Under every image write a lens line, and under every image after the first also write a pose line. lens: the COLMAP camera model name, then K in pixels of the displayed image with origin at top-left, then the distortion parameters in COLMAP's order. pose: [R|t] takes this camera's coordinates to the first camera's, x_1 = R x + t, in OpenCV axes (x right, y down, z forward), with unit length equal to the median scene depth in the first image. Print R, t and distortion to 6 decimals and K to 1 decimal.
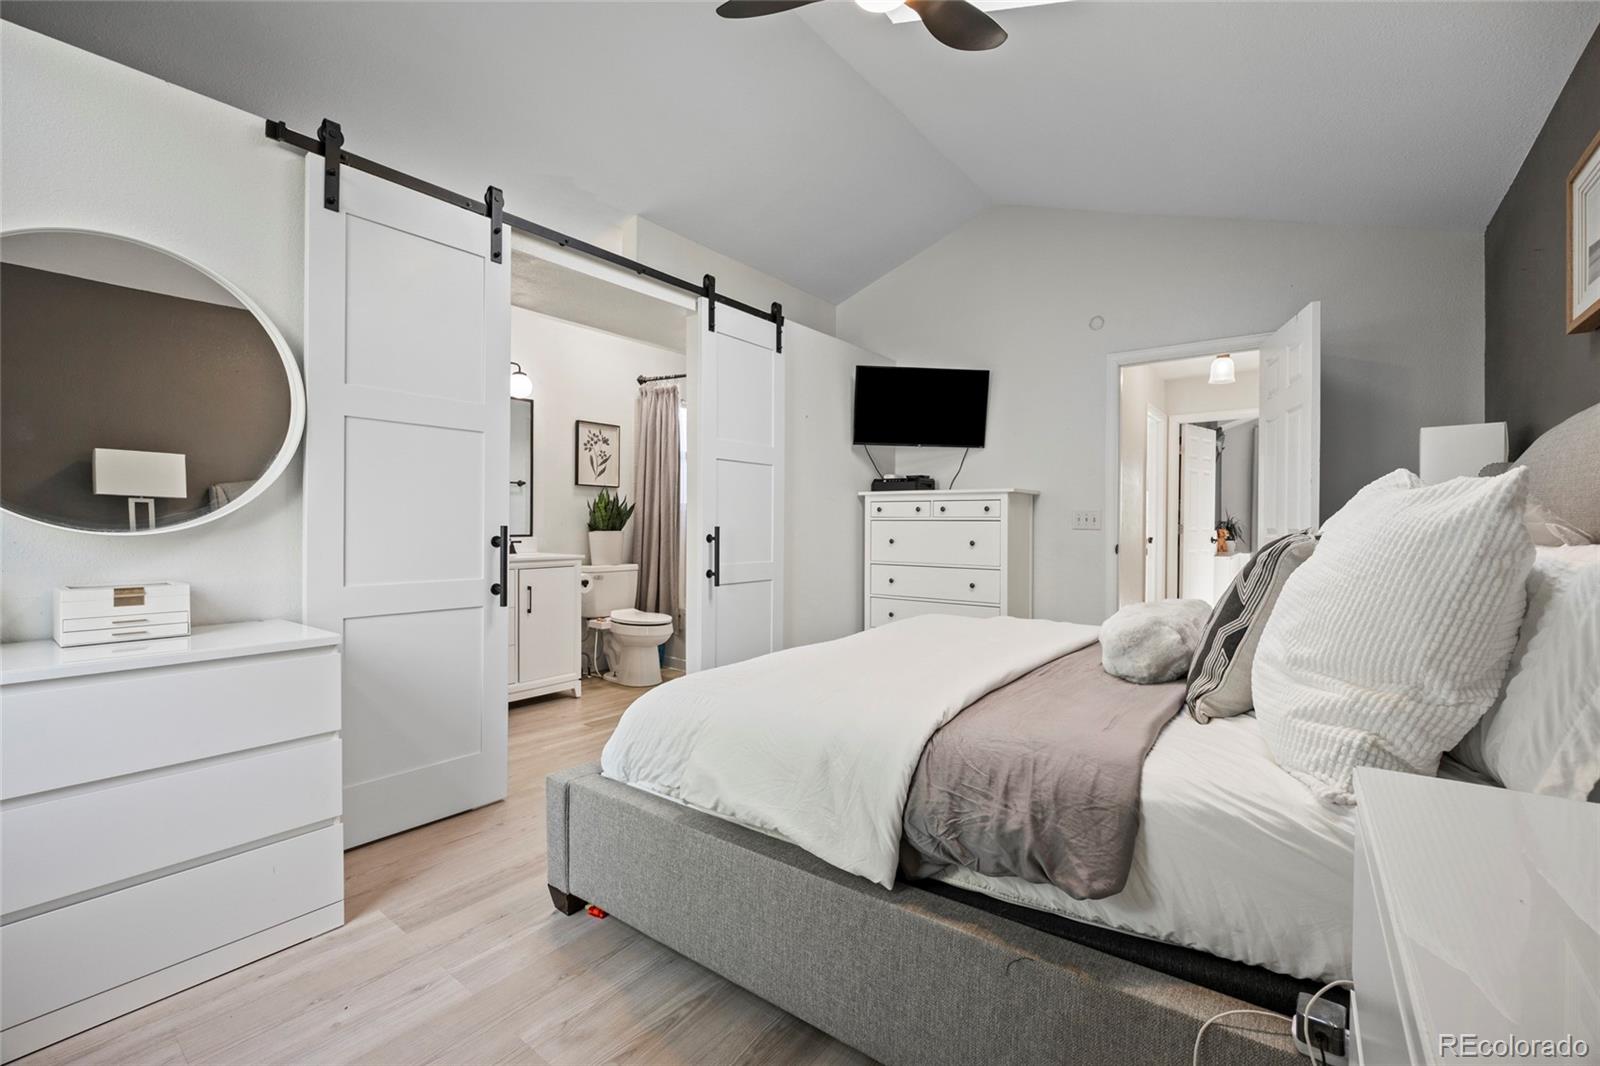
lens RADIAL K [[676.1, 0, 796.9], [0, 676.1, 526.8], [0, 0, 1]] dist [0.000446, 0.000049]
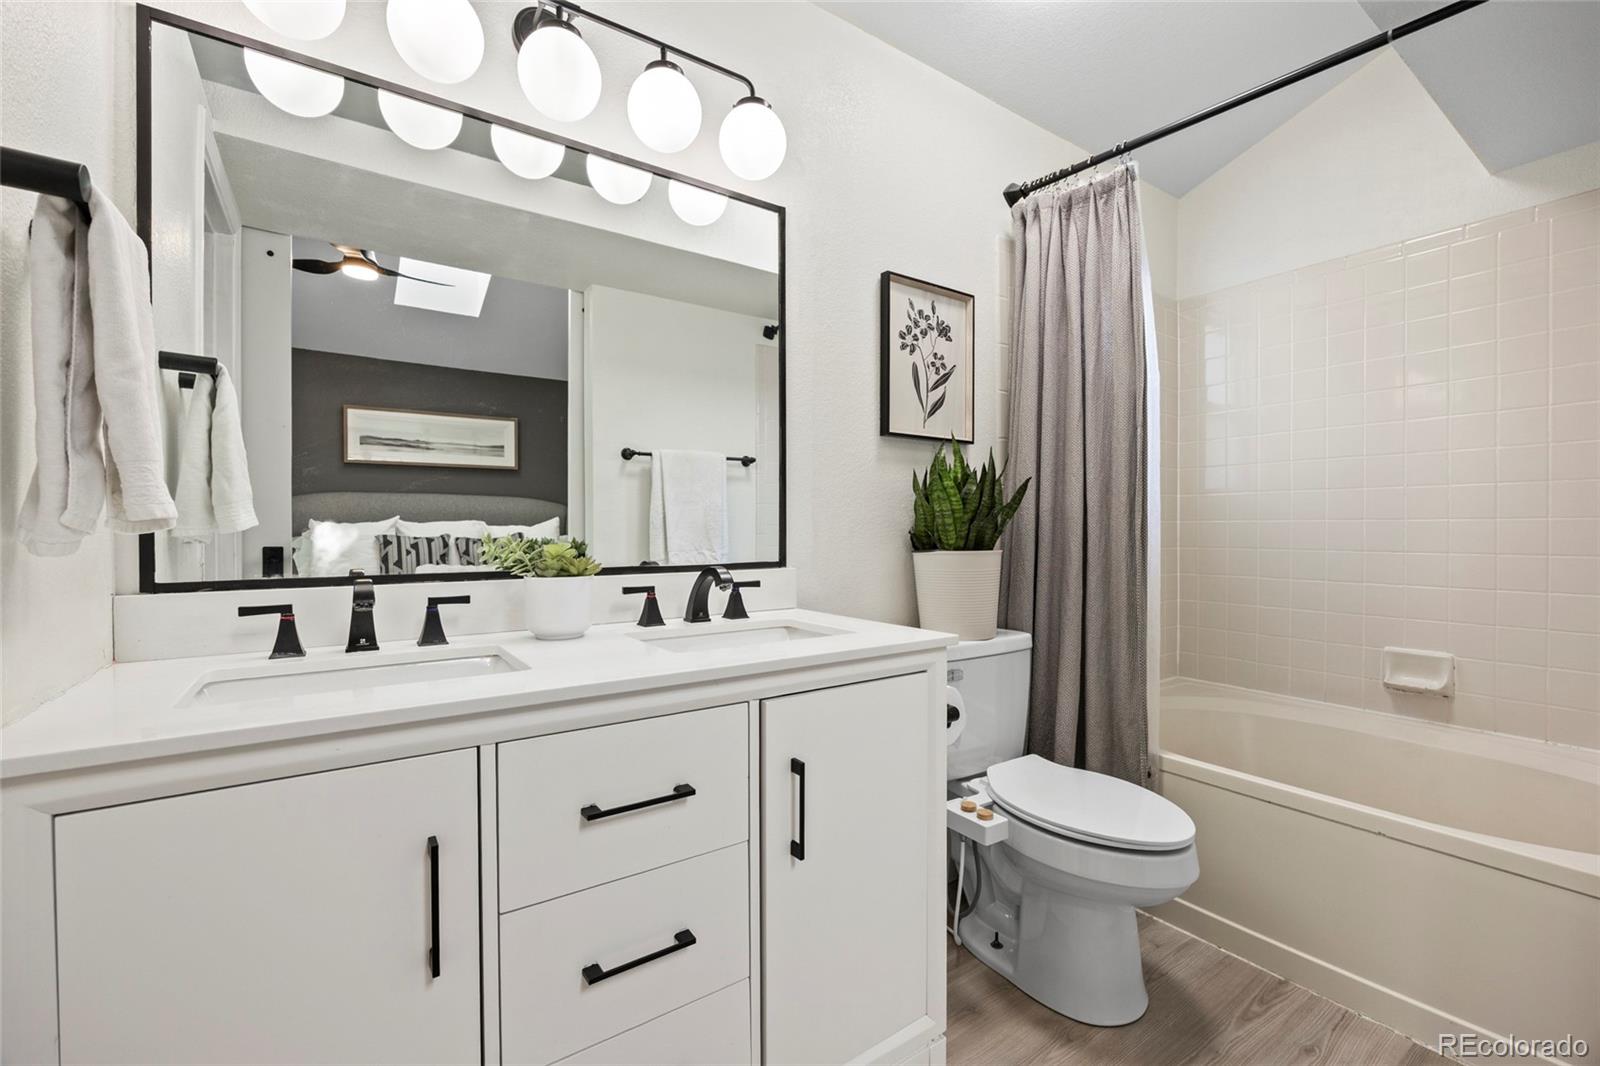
lens RADIAL K [[676.1, 0, 802.3], [0, 676.1, 538.5], [0, 0, 1]] dist [0.000446, 0.000049]
pose [[0.957089, -0.006175, -0.289730, -0.252531], [0.007111, 0.999972, 0.002178, -0.002227], [0.289708, -0.004145, 0.957106, 0.593686]]
